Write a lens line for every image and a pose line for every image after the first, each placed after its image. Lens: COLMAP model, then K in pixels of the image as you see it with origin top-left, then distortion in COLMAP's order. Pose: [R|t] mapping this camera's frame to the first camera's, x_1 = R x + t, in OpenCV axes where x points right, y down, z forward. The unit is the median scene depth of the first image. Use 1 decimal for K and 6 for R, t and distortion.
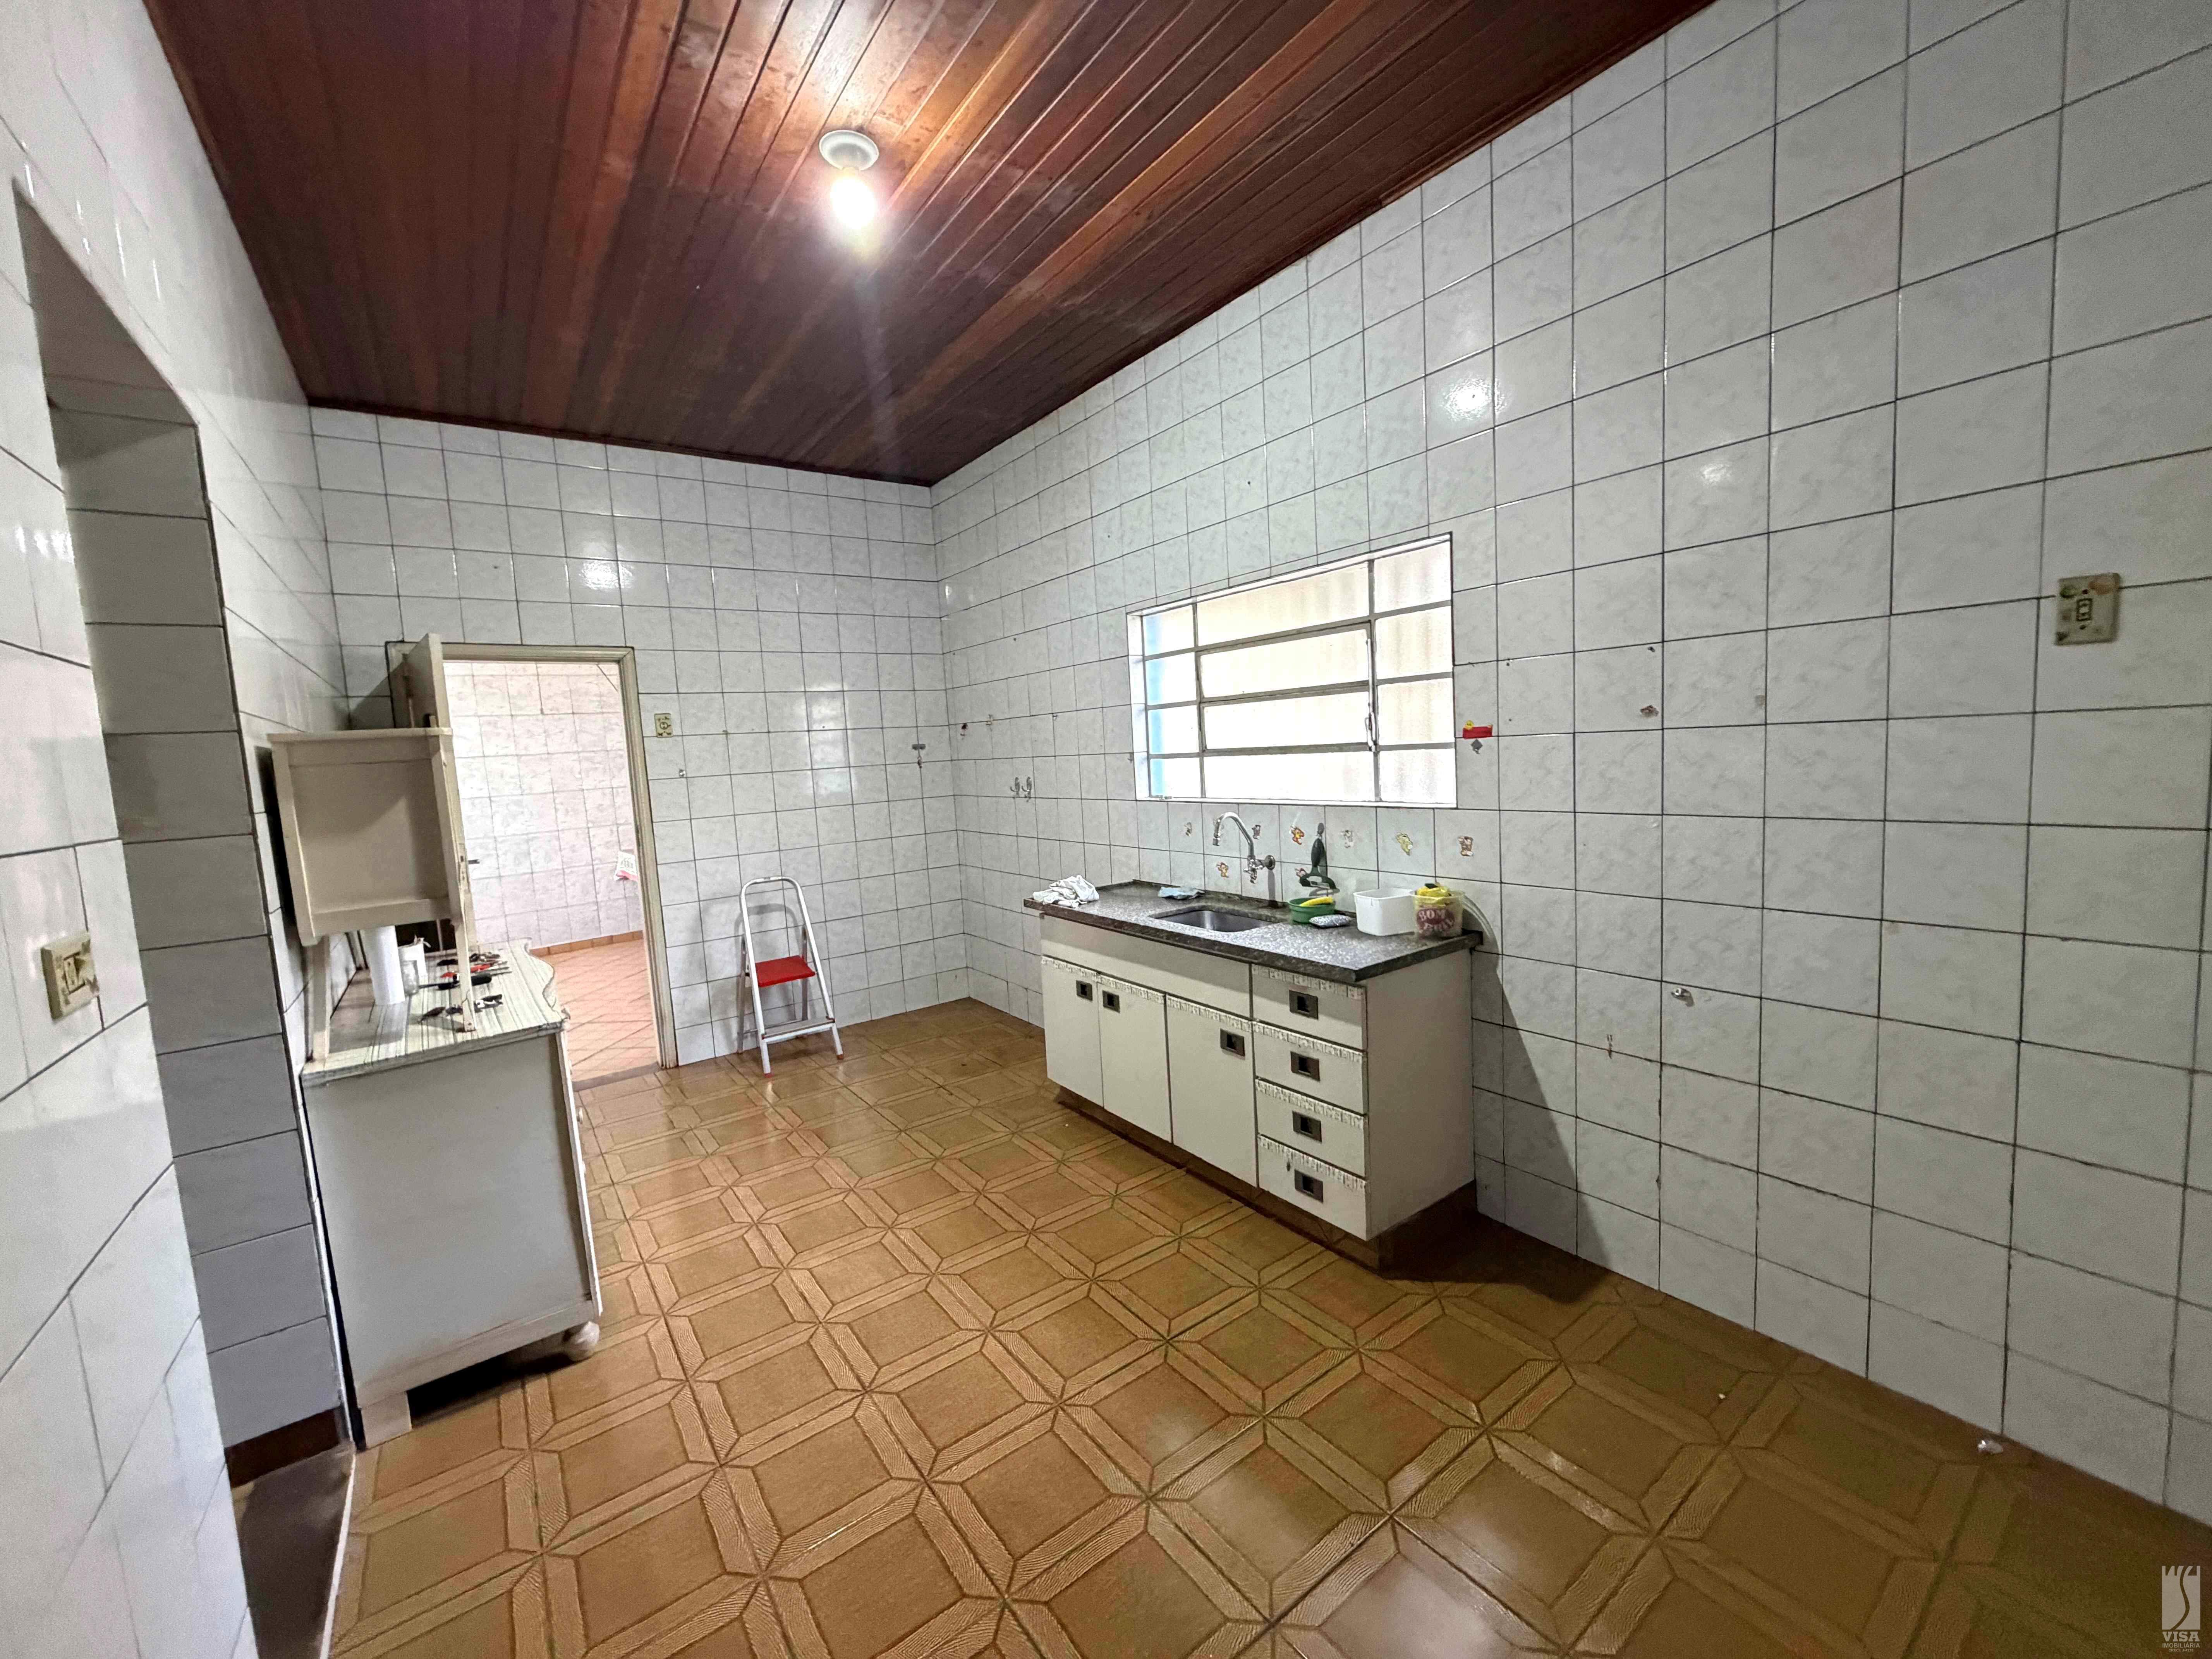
lens RADIAL K [[877.9, 0, 1104.6], [0, 877.9, 831.0], [0, 0, 1]] dist [-0.002715, 0.000709]
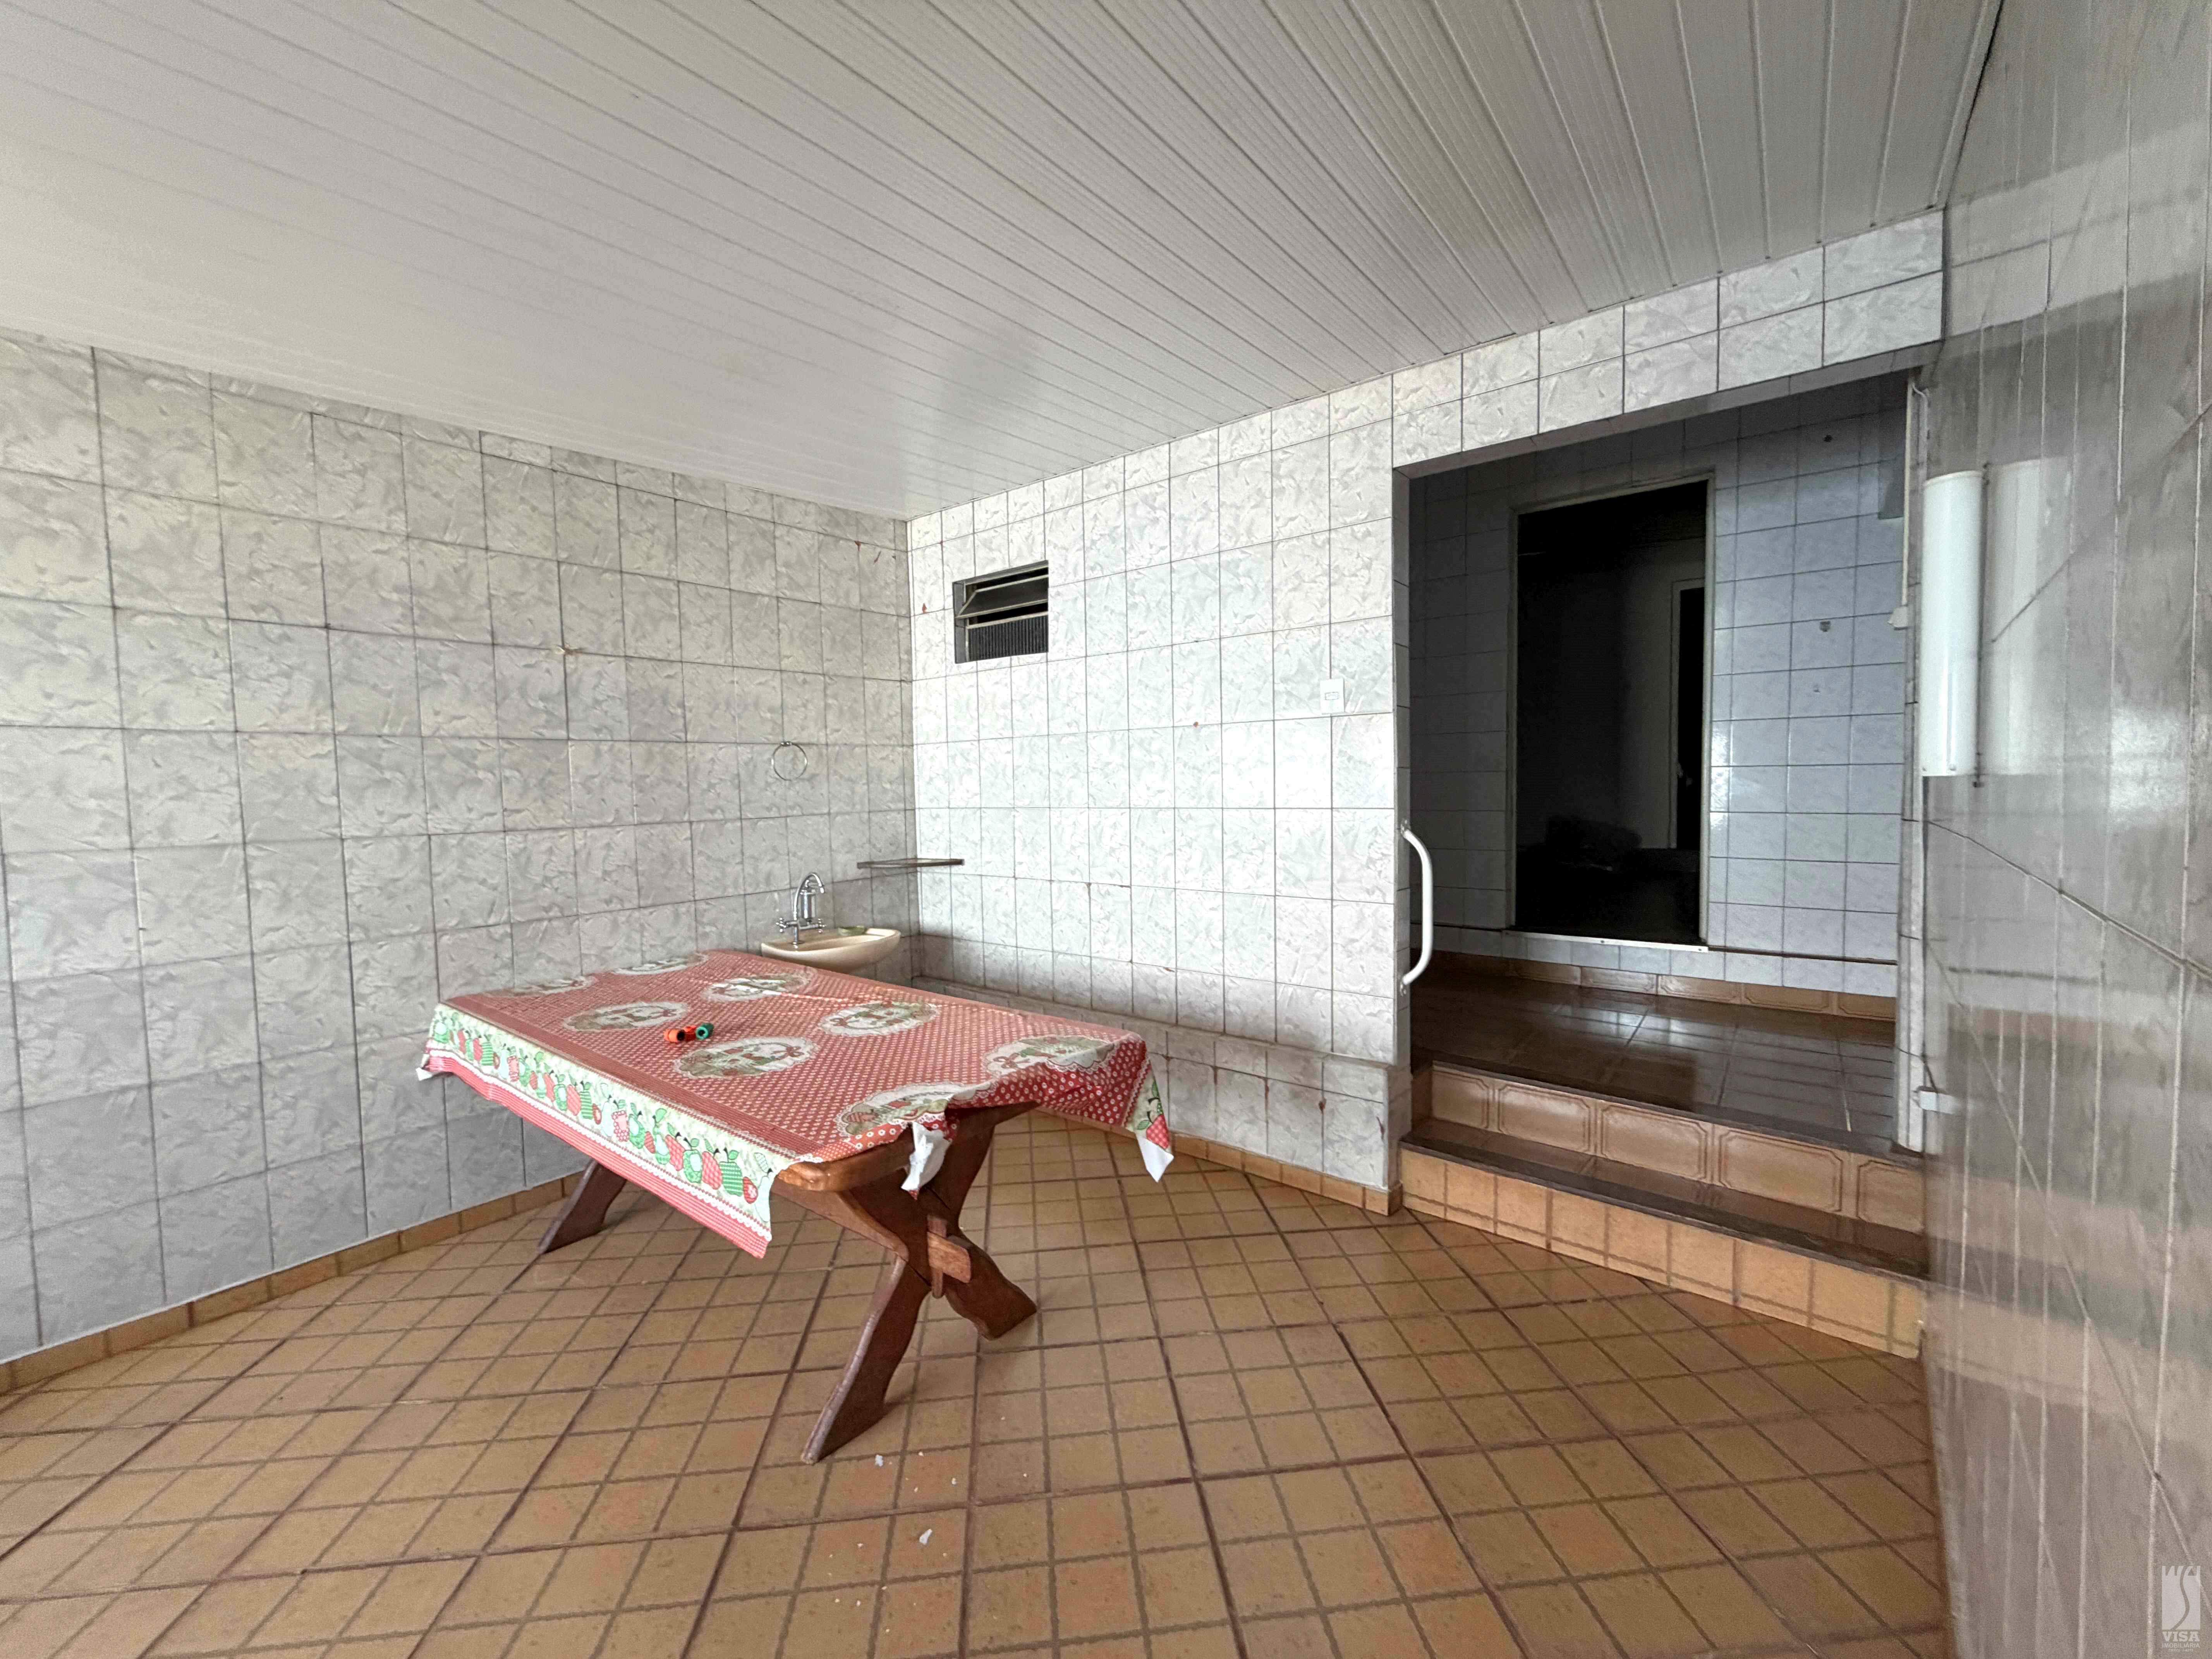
lens RADIAL K [[877.9, 0, 1105.6], [0, 877.9, 826.3], [0, 0, 1]] dist [-0.002715, 0.000709]
pose [[0.963876, 0.032954, 0.264306, -0.394094], [-0.015884, 0.997662, -0.066464, -0.033505], [-0.265879, 0.059865, 0.962146, 0.578403]]
